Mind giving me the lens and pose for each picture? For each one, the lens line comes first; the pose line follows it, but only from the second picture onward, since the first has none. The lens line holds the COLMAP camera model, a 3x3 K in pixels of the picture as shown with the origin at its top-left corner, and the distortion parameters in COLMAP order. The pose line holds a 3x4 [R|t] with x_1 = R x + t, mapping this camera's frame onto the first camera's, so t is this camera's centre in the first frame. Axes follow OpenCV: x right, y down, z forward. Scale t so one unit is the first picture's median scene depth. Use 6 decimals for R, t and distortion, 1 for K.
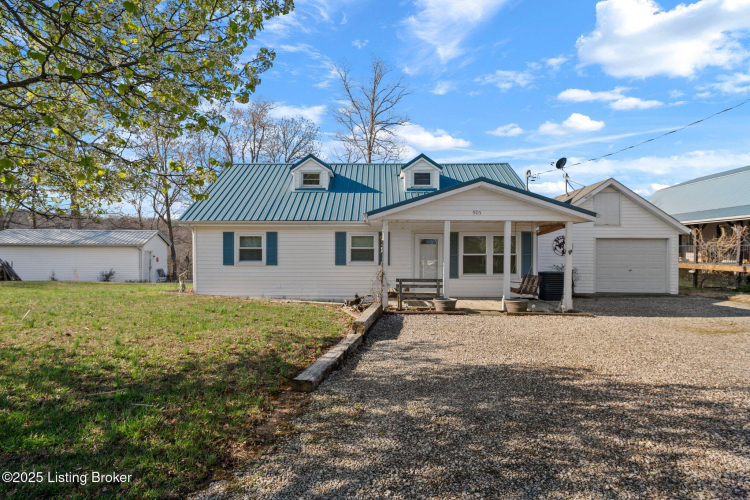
lens RADIAL K [[400.1, 0, 375.3], [0, 400.1, 246.0], [0, 0, 1]] dist [-0.002604, -0.000818]
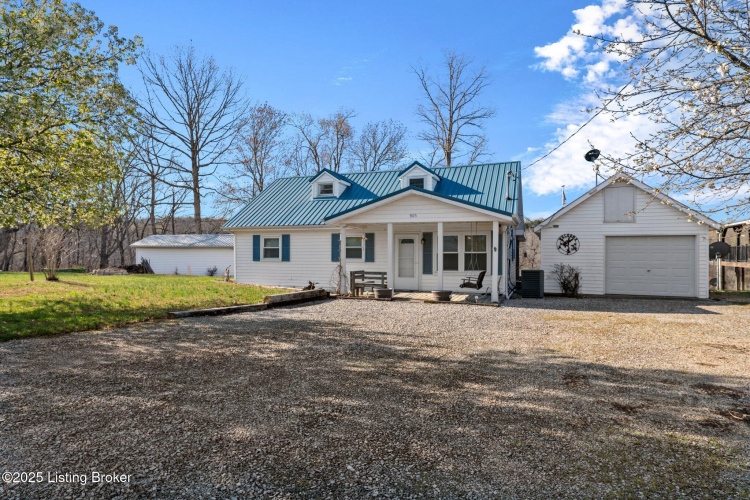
lens RADIAL K [[457.3, 0, 374.7], [0, 457.3, 251.6], [0, 0, 1]] dist [0.006650, 0.000524]
pose [[0.932105, -0.001453, -0.362185, 0.504191], [0.003821, 0.999976, 0.005823, 0.010336], [0.362168, -0.006812, 0.932088, -0.227077]]
